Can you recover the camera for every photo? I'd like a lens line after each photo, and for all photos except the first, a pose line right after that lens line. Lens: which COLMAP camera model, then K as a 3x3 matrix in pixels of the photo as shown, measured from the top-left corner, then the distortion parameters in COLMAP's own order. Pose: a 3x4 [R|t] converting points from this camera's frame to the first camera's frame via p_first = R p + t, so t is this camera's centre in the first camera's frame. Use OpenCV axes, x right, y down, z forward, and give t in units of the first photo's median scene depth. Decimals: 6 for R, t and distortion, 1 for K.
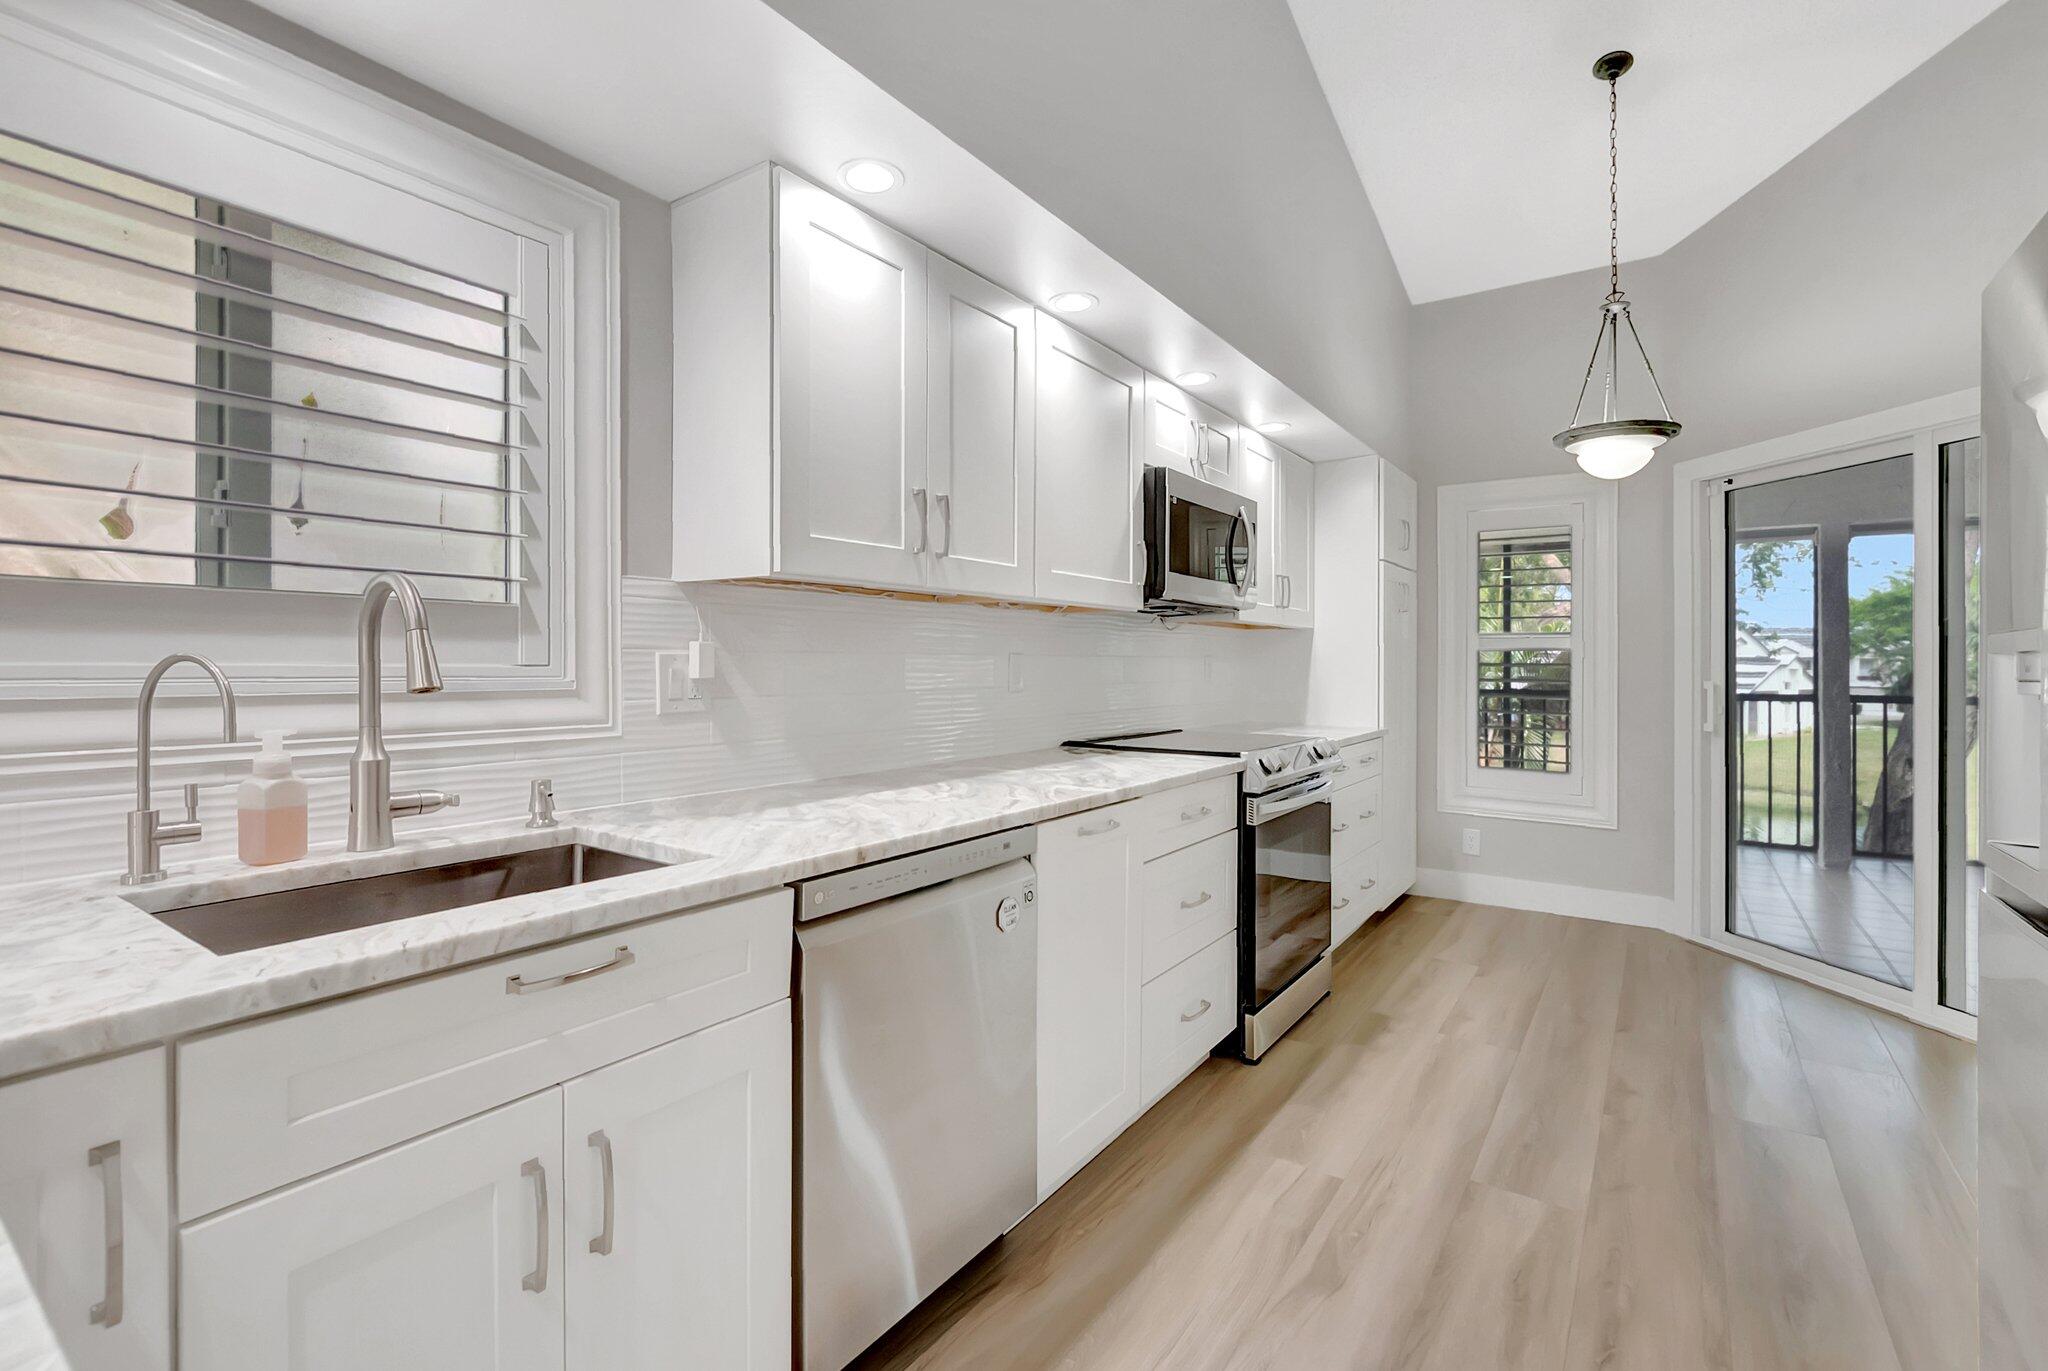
lens RADIAL K [[900.0, 0, 1042.0], [0, 900.0, 649.3], [0, 0, 1]] dist [-0.004438, -0.000859]
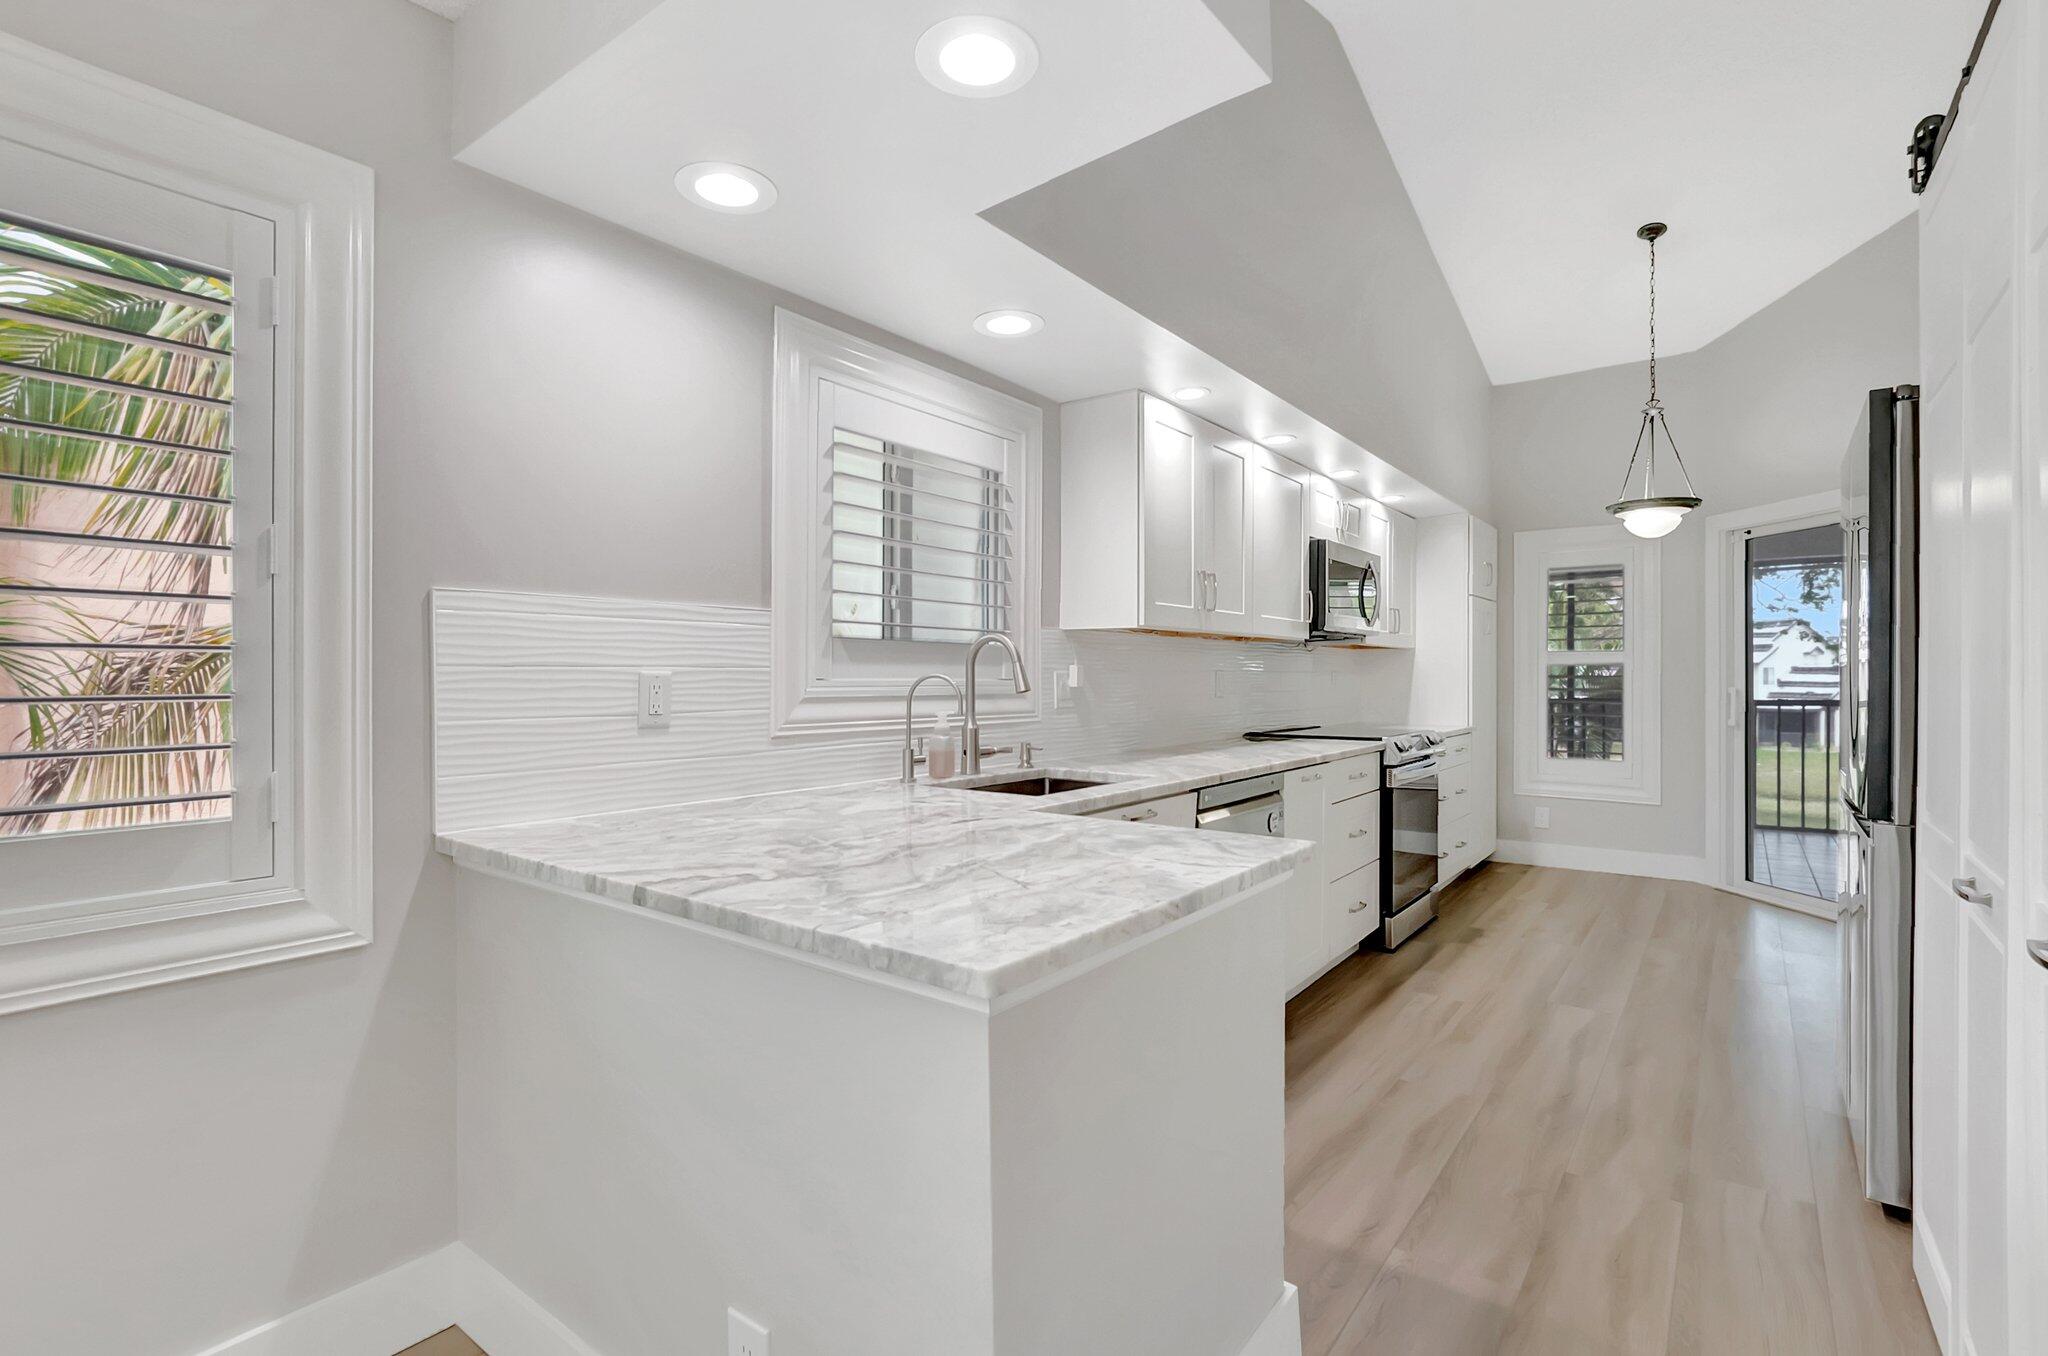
lens RADIAL K [[939.1, 0, 1012.7], [0, 939.1, 679.5], [0, 0, 1]] dist [-0.015757, 0.001145]
pose [[0.998138, -0.006951, -0.060592, -0.281556], [0.007958, 0.999834, 0.016393, -0.008088], [0.060468, -0.016844, 0.998028, -0.539799]]
